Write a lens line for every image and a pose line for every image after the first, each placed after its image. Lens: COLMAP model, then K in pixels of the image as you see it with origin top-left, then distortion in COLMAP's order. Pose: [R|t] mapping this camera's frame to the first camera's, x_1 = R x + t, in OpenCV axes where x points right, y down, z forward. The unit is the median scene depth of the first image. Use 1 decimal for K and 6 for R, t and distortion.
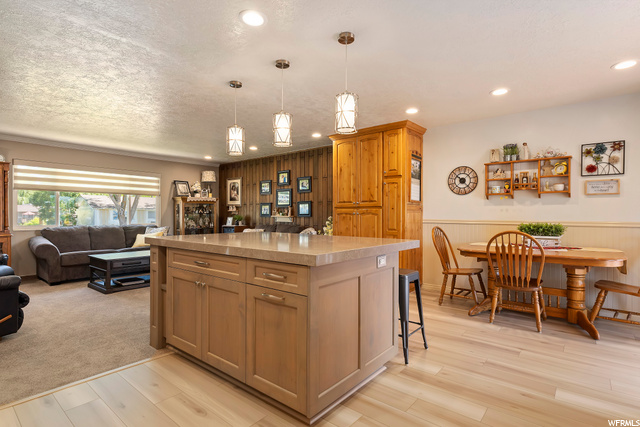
lens RADIAL K [[322.8, 0, 318.5], [0, 322.8, 213.8], [0, 0, 1]] dist [-0.000733, 0.001482]
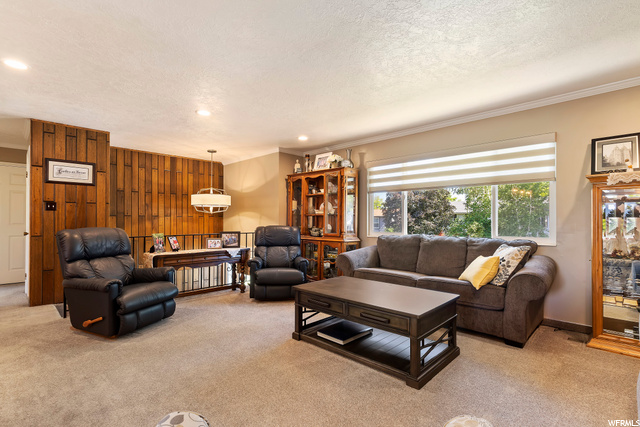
lens RADIAL K [[309.1, 0, 315.5], [0, 309.1, 214.5], [0, 0, 1]] dist [-0.001709, 0.002443]
pose [[-0.089203, -0.018374, -0.995844, -0.014943], [-0.000676, 0.999831, -0.018387, 0.003032], [0.996013, -0.000967, -0.089200, 0.780658]]
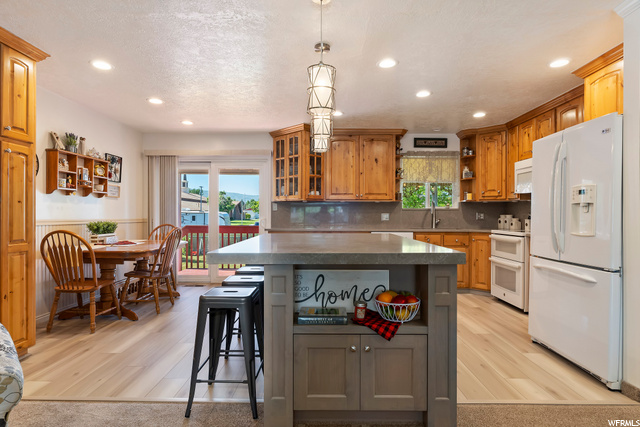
lens RADIAL K [[356.9, 0, 319.3], [0, 356.9, 214.9], [0, 0, 1]] dist [-0.000161, 0.001826]
pose [[-0.632337, -0.002555, 0.774689, -0.381915], [-0.003826, 0.999993, 0.000175, 0.002507], [-0.774684, -0.002853, -0.632343, 0.701780]]
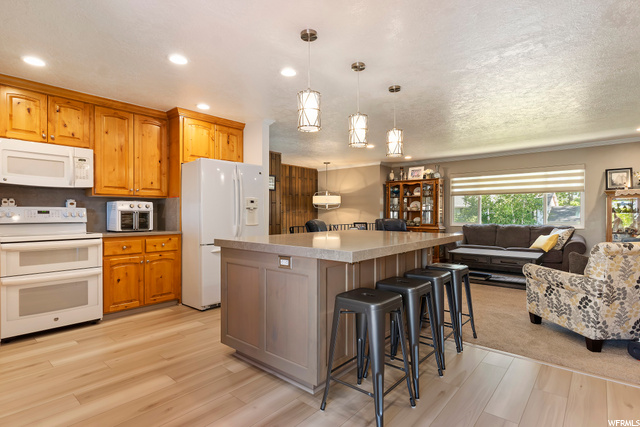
lens RADIAL K [[322.8, 0, 316.2], [0, 322.8, 215.3], [0, 0, 1]] dist [-0.000733, 0.001482]
pose [[-0.023308, 0.003733, -0.999721, 0.390149], [0.000905, 0.999993, 0.003713, 0.001650], [0.999728, -0.000818, -0.023311, 0.380421]]
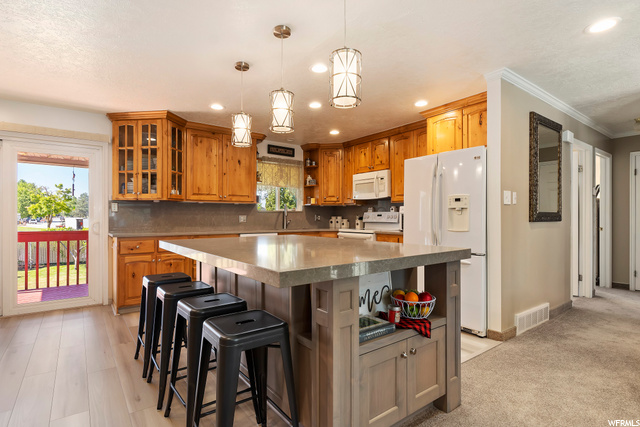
lens RADIAL K [[322.8, 0, 317.7], [0, 322.8, 215.1], [0, 0, 1]] dist [-0.000733, 0.001482]
pose [[-0.972528, 0.000680, 0.232783, -0.169180], [-0.000886, 0.999978, -0.006623, 0.003176], [-0.232782, -0.006647, -0.972506, 0.759088]]
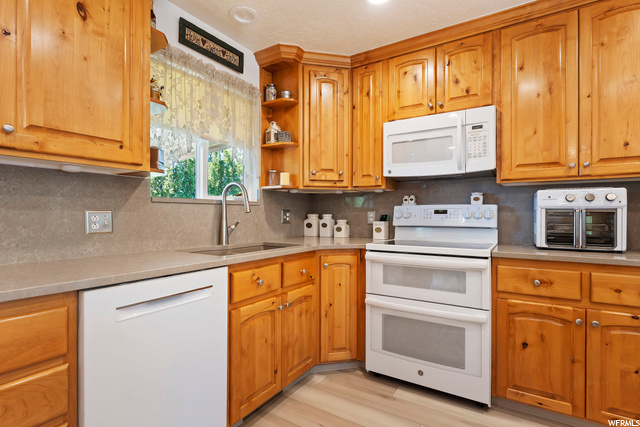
lens RADIAL K [[322.8, 0, 319.7], [0, 322.8, 214.7], [0, 0, 1]] dist [-0.000733, 0.001482]
pose [[-0.991677, -0.001531, -0.128740, 0.064002], [-0.001478, 0.999999, -0.000507, 0.001892], [0.128740, -0.000312, -0.991678, 0.286153]]
